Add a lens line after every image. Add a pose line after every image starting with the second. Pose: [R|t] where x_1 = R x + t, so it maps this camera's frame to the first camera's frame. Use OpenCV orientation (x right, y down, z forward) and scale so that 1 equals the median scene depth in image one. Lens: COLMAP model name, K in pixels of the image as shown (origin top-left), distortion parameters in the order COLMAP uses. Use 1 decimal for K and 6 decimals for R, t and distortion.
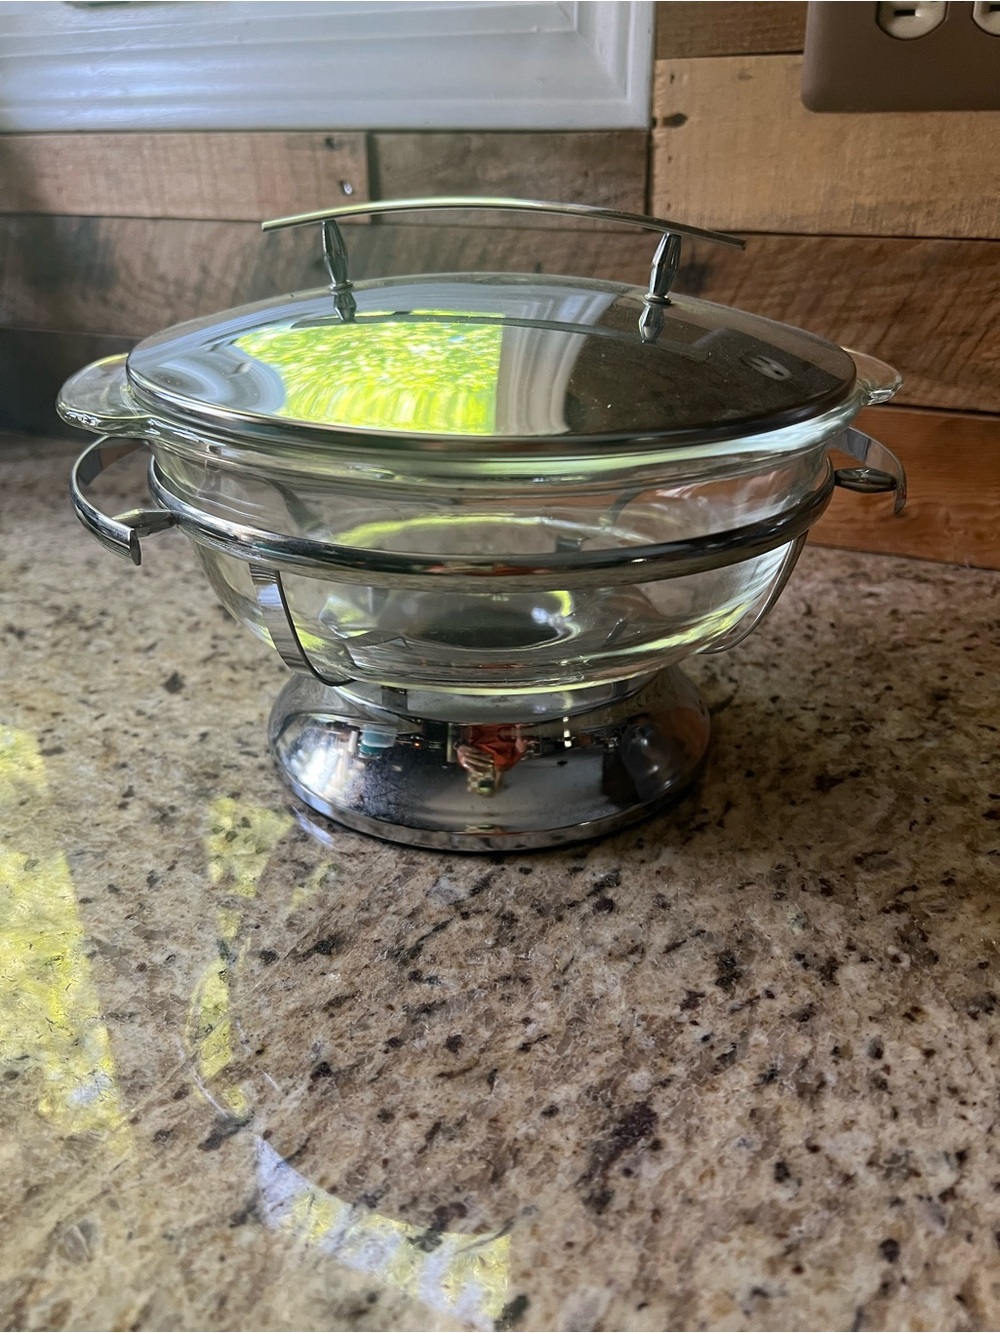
lens RADIAL K [[1049.9, 0, 485.1], [0, 1049.9, 667.0], [0, 0, 1]] dist [0.011597, -0.034449]
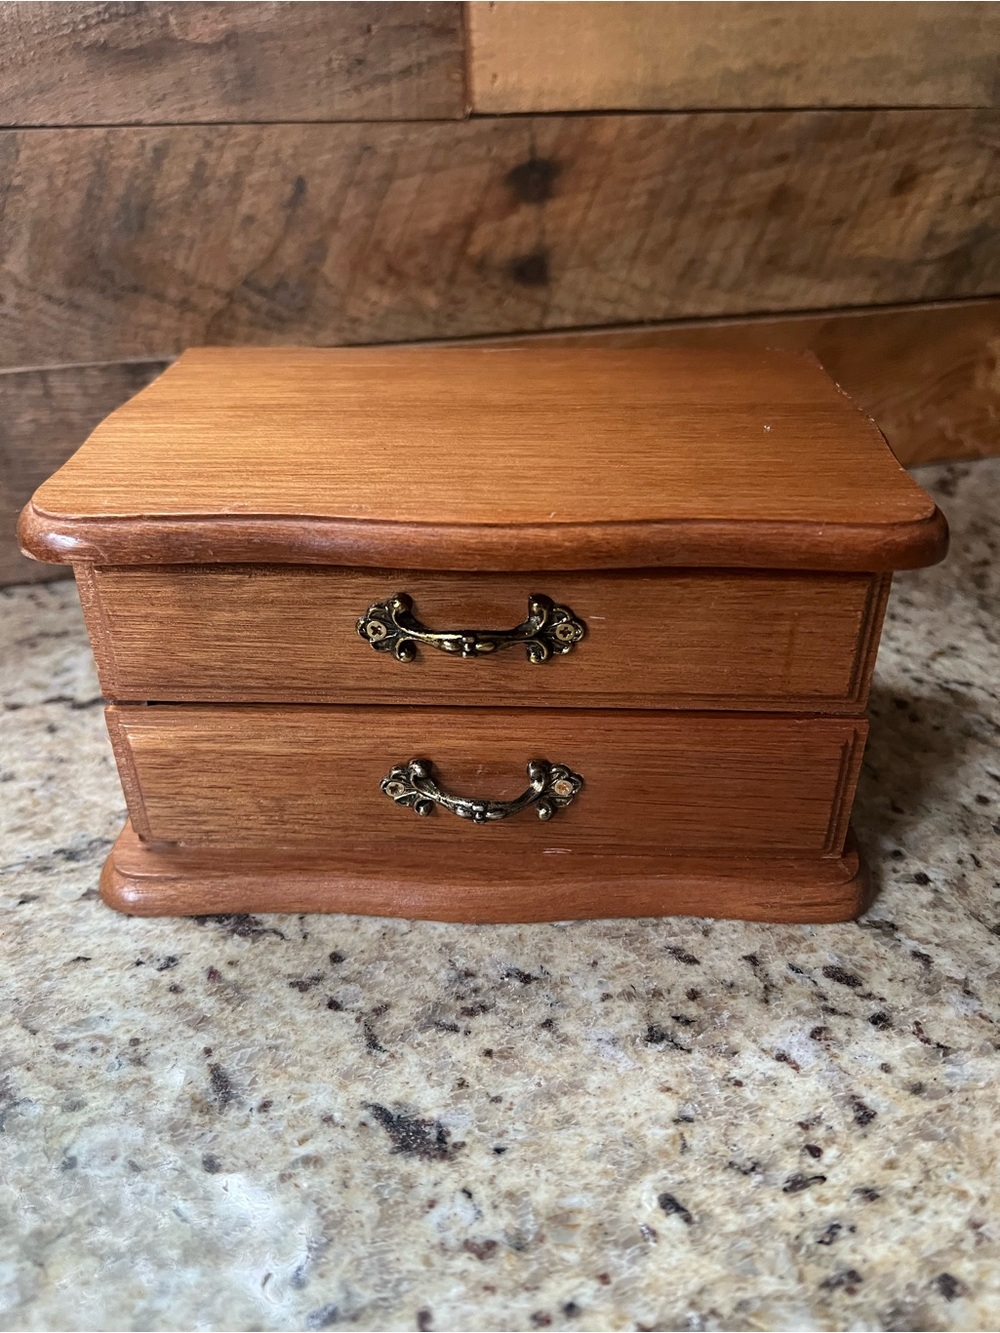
lens RADIAL K [[1062.3, 0, 500.0], [0, 1062.3, 666.5], [0, 0, 1]] dist [-0.015643, -0.009102]
pose [[0.711332, -0.343063, 0.613444, -0.506396], [0.316335, 0.935659, 0.156445, -0.242424], [-0.627645, 0.082770, 0.774087, 0.649580]]
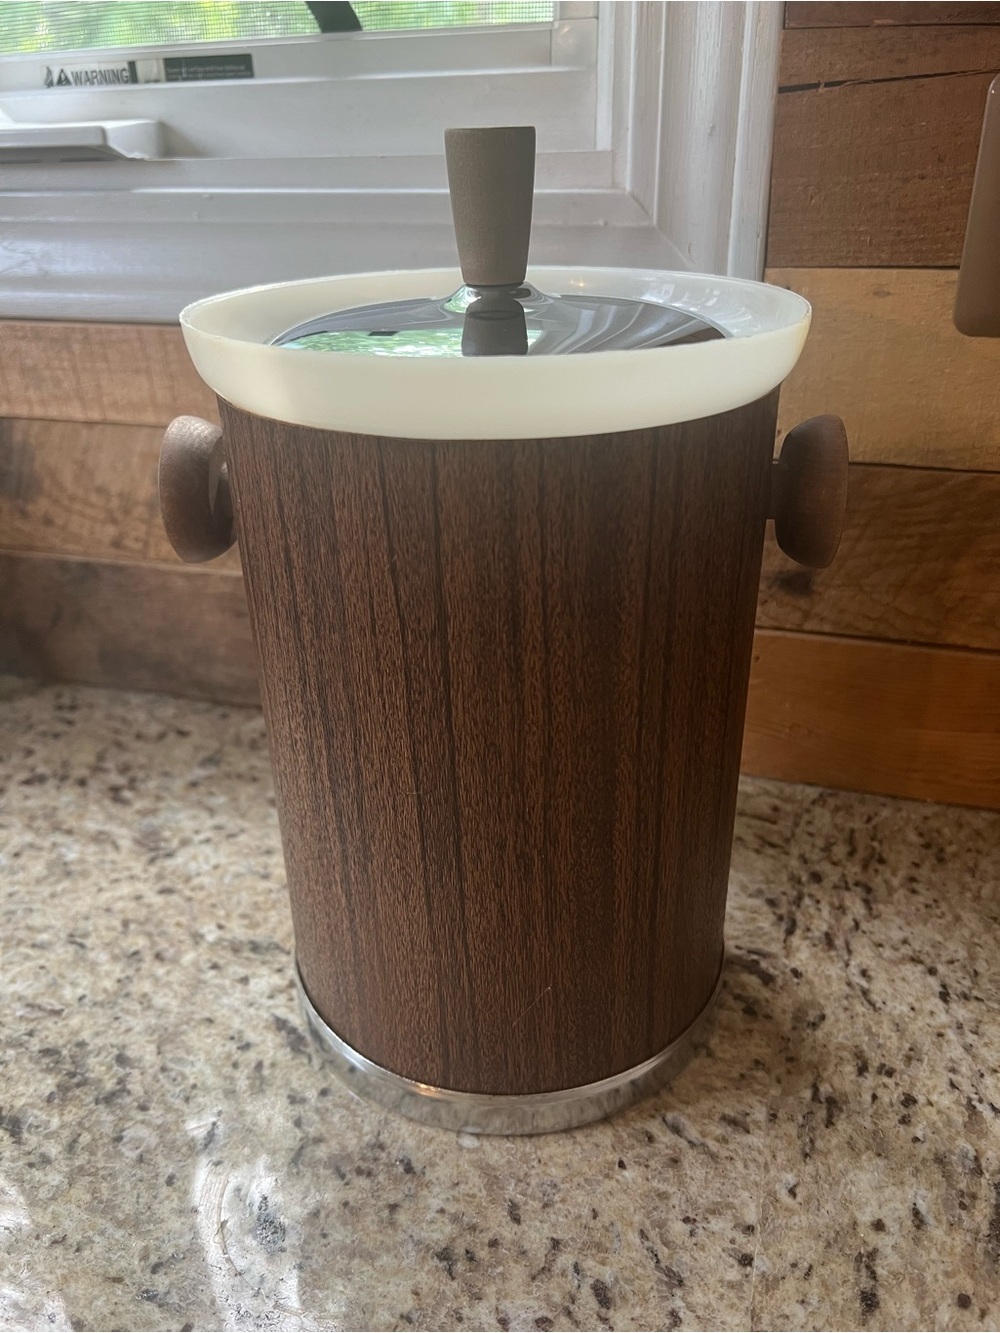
lens RADIAL K [[1050.3, 0, 492.1], [0, 1050.3, 652.2], [0, 0, 1]] dist [-0.007450, -0.003257]
pose [[0.987786, -0.082530, 0.132167, -0.221379], [0.083365, 0.996519, -0.000787, -0.378942], [-0.131642, 0.011795, 0.991227, 0.292273]]
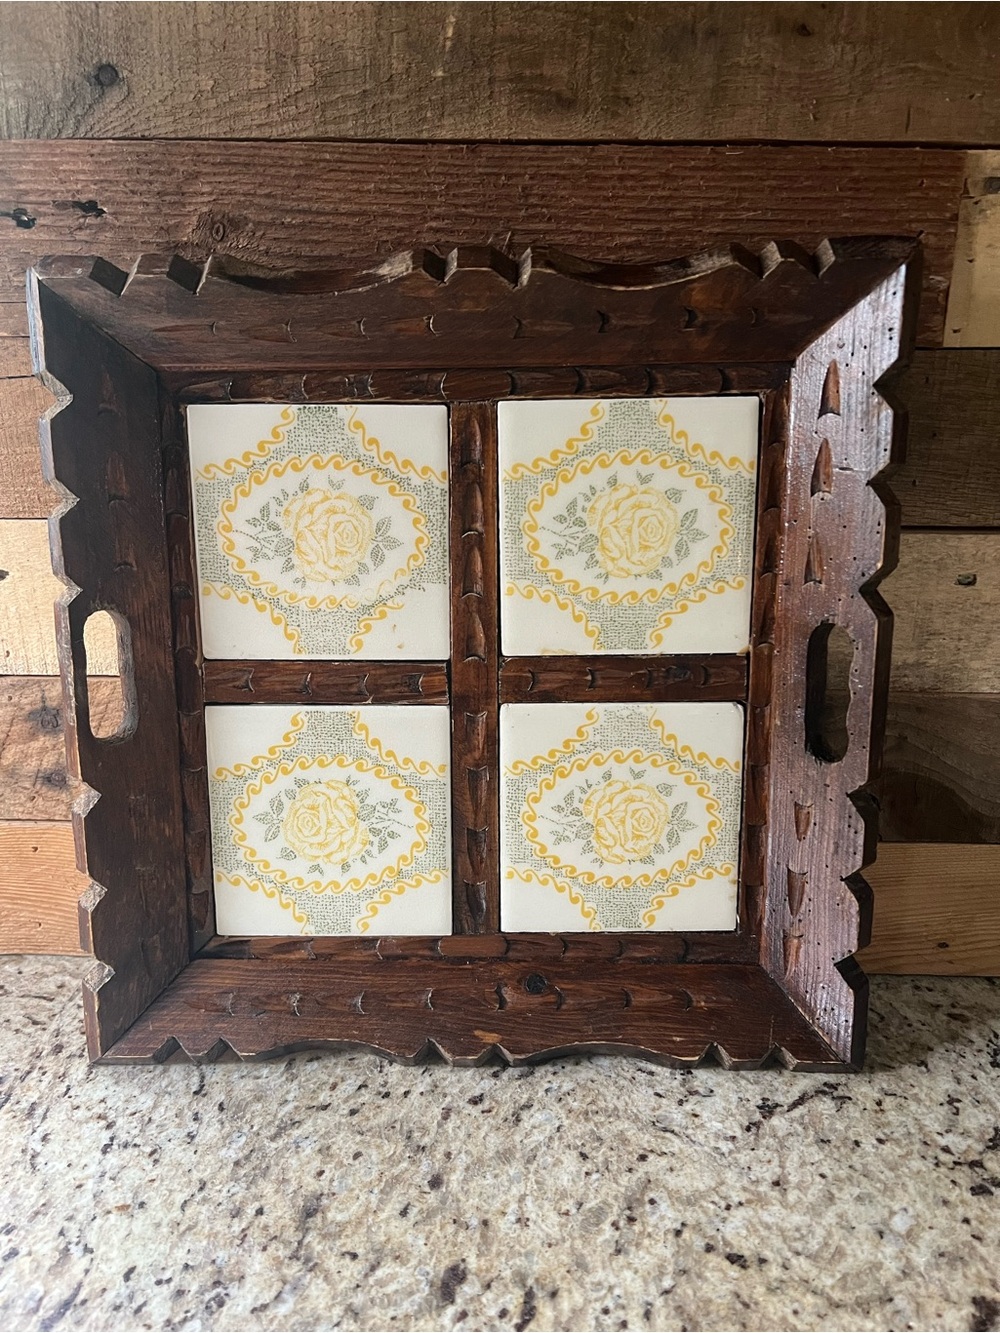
lens RADIAL K [[1033.4, 0, 507.6], [0, 1033.4, 663.1], [0, 0, 1]] dist [0.030188, -0.043057]
pose [[0.915431, -0.117587, 0.384916, 0.299388], [0.167505, 0.980917, -0.098712, -0.348739], [-0.365963, 0.154839, 0.917658, -0.015448]]
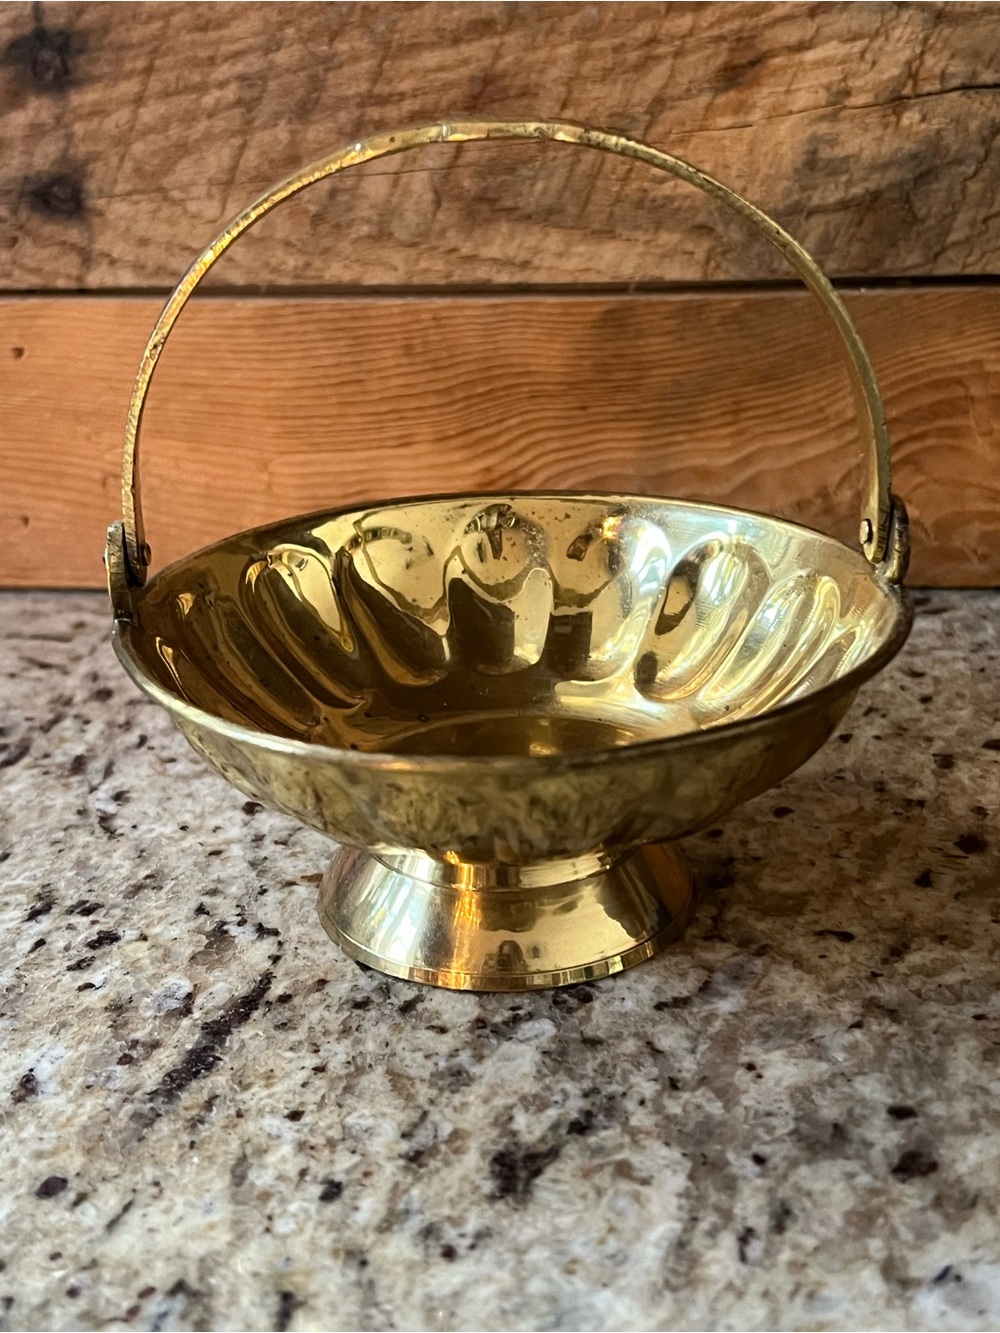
lens RADIAL K [[1798.3, 0, 494.2], [0, 1798.3, 637.9], [0, 0, 1]] dist [0.195522, -0.677805]
pose [[0.931977, -0.143009, 0.333118, 0.104800], [0.180632, 0.979898, -0.084688, -0.025445], [-0.314311, 0.139099, 0.939074, 0.300372]]
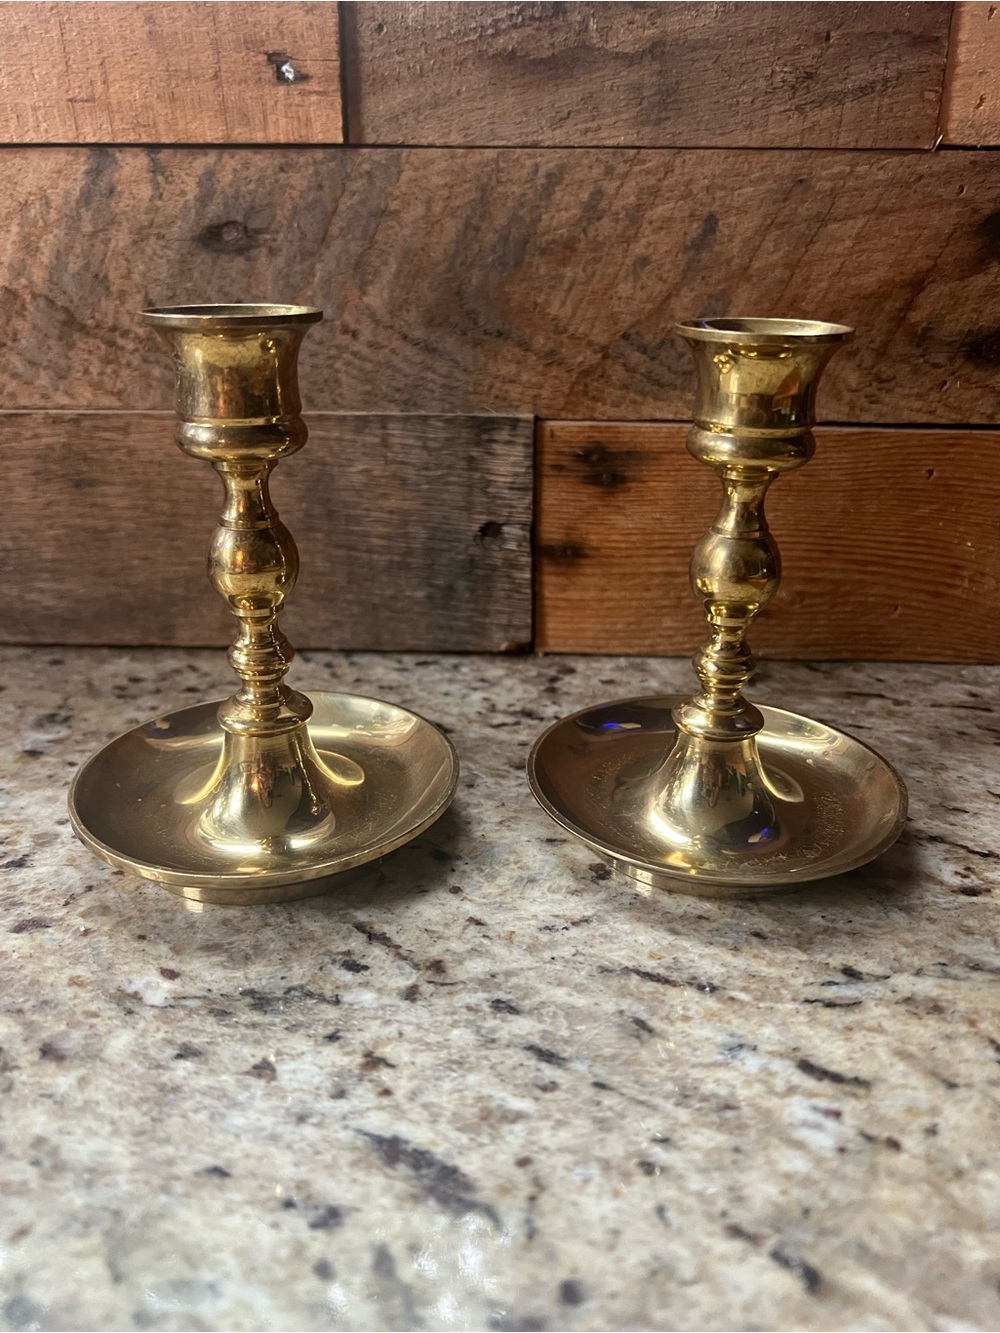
lens RADIAL K [[1049.9, 0, 485.1], [0, 1049.9, 667.0], [0, 0, 1]] dist [0.011597, -0.034449]
pose [[0.915398, -0.144157, 0.375852, -0.400746], [0.169613, 0.984876, -0.035352, -0.232904], [-0.365071, 0.096110, 0.926005, 0.824917]]
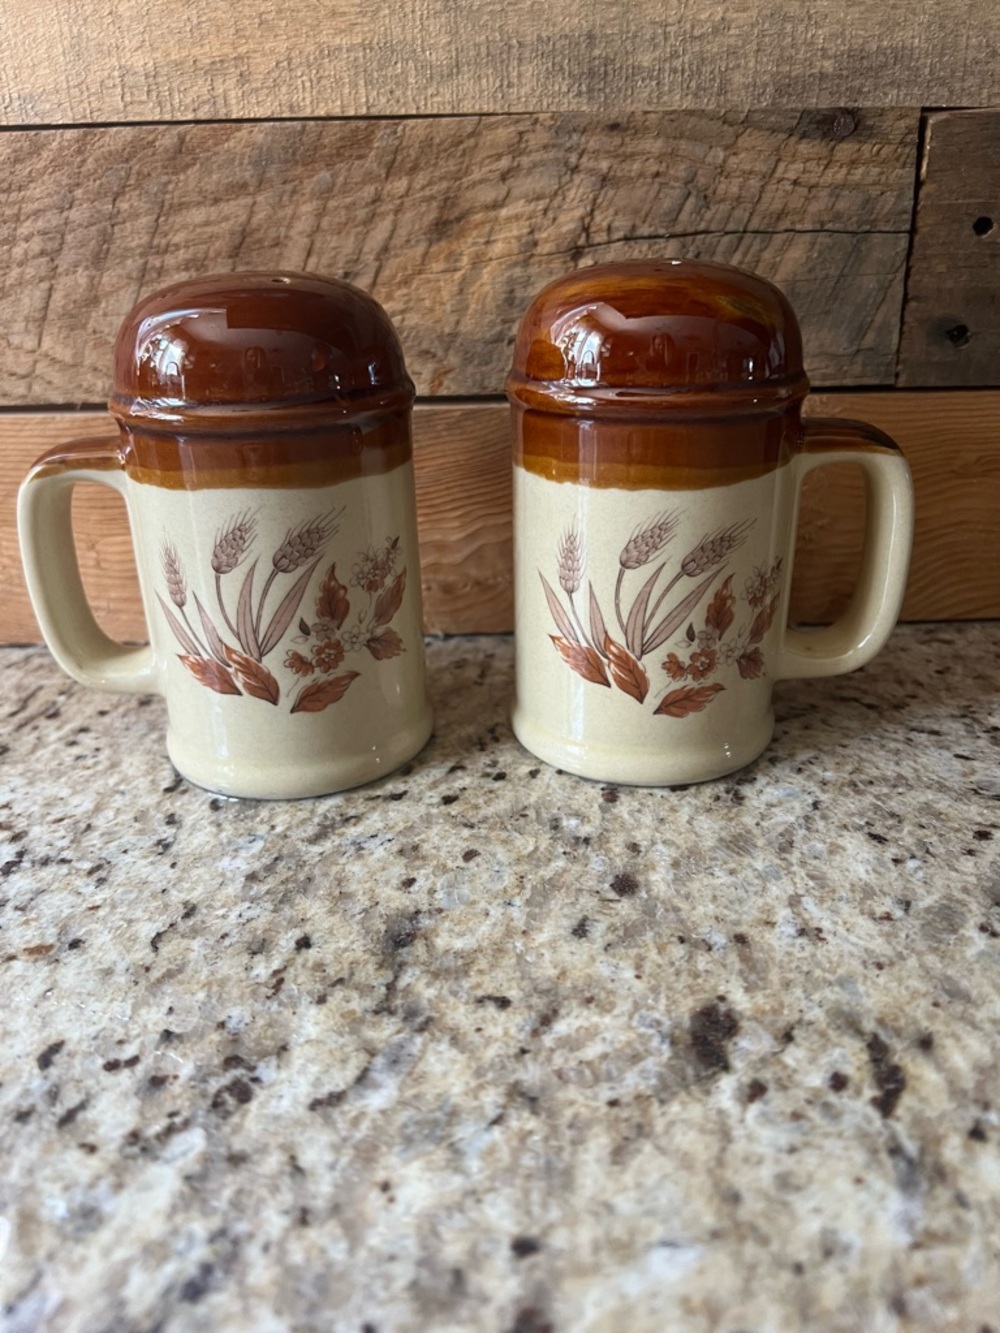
lens RADIAL K [[1049.7, 0, 500.0], [0, 1049.7, 660.1], [0, 0, 1]] dist [-0.005554, -0.008659]
pose [[0.898973, -0.188233, 0.395494, 0.310713], [0.211333, 0.977295, -0.015230, -0.085921], [-0.383648, 0.097272, 0.918342, 0.523944]]
